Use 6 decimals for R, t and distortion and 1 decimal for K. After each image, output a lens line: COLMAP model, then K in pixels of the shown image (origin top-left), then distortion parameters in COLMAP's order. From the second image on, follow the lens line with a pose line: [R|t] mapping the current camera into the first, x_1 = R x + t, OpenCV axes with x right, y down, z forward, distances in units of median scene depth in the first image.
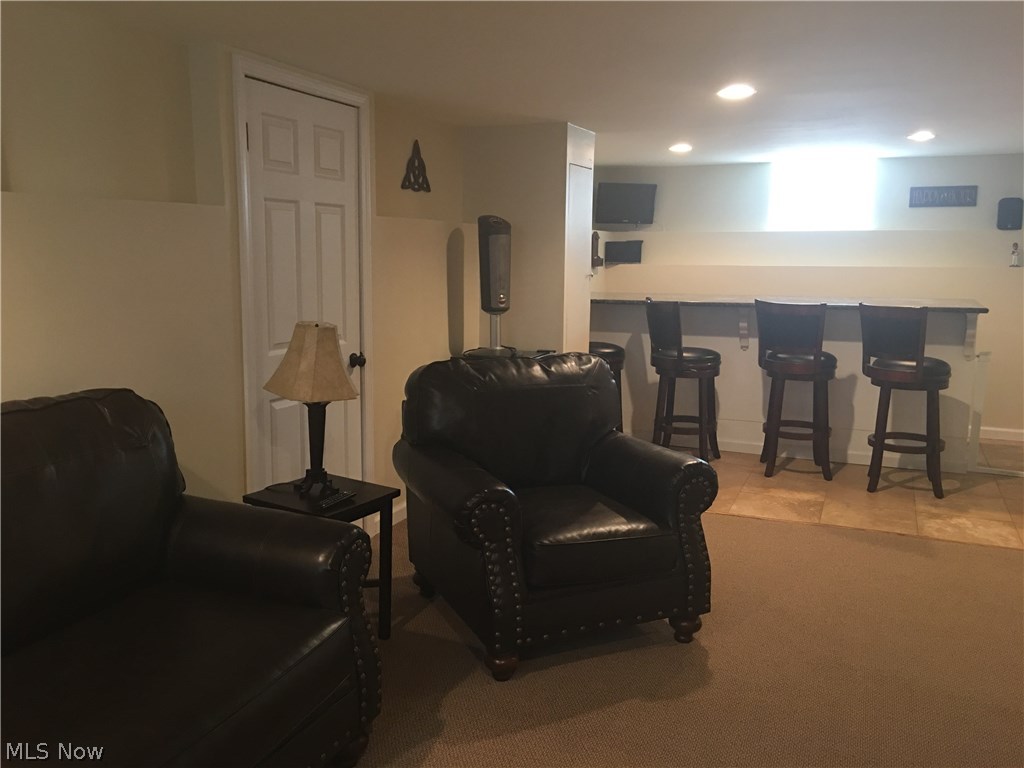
lens RADIAL K [[857.7, 0, 508.4], [0, 857.7, 378.9], [0, 0, 1]] dist [0.095116, -0.151226]
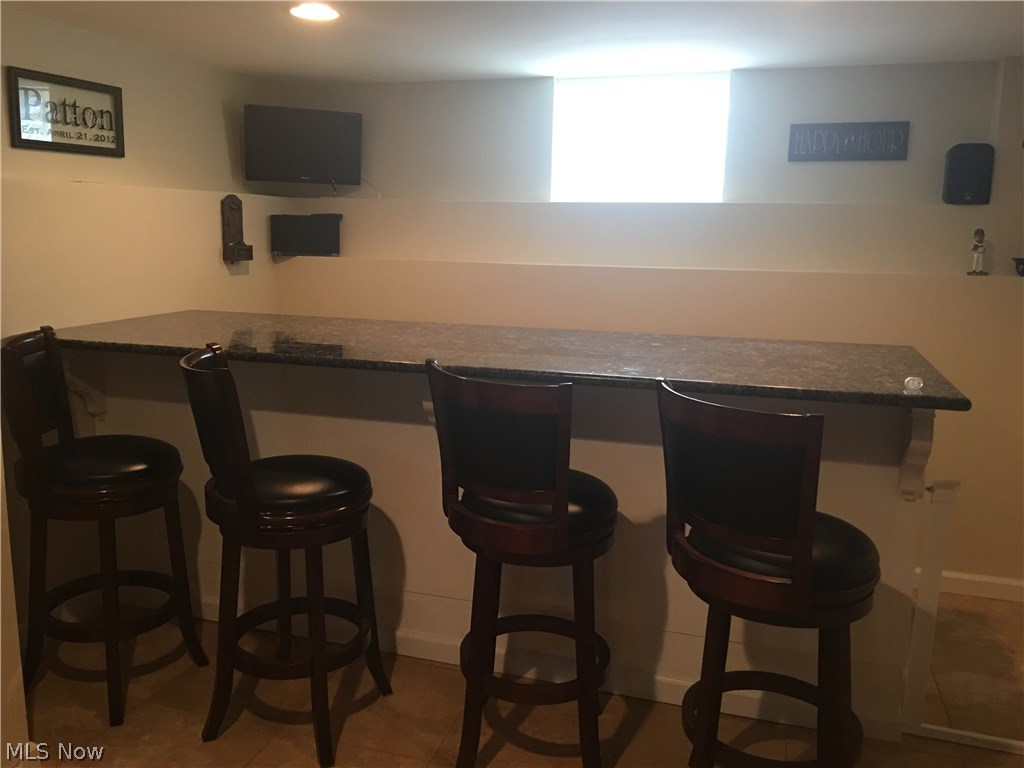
lens RADIAL K [[857.7, 0, 508.4], [0, 857.7, 378.9], [0, 0, 1]] dist [0.095116, -0.151226]
pose [[0.994146, -0.005974, 0.107876, 0.240043], [0.003203, 0.999661, 0.025836, -0.079805], [-0.107994, -0.025339, 0.993829, 0.502275]]
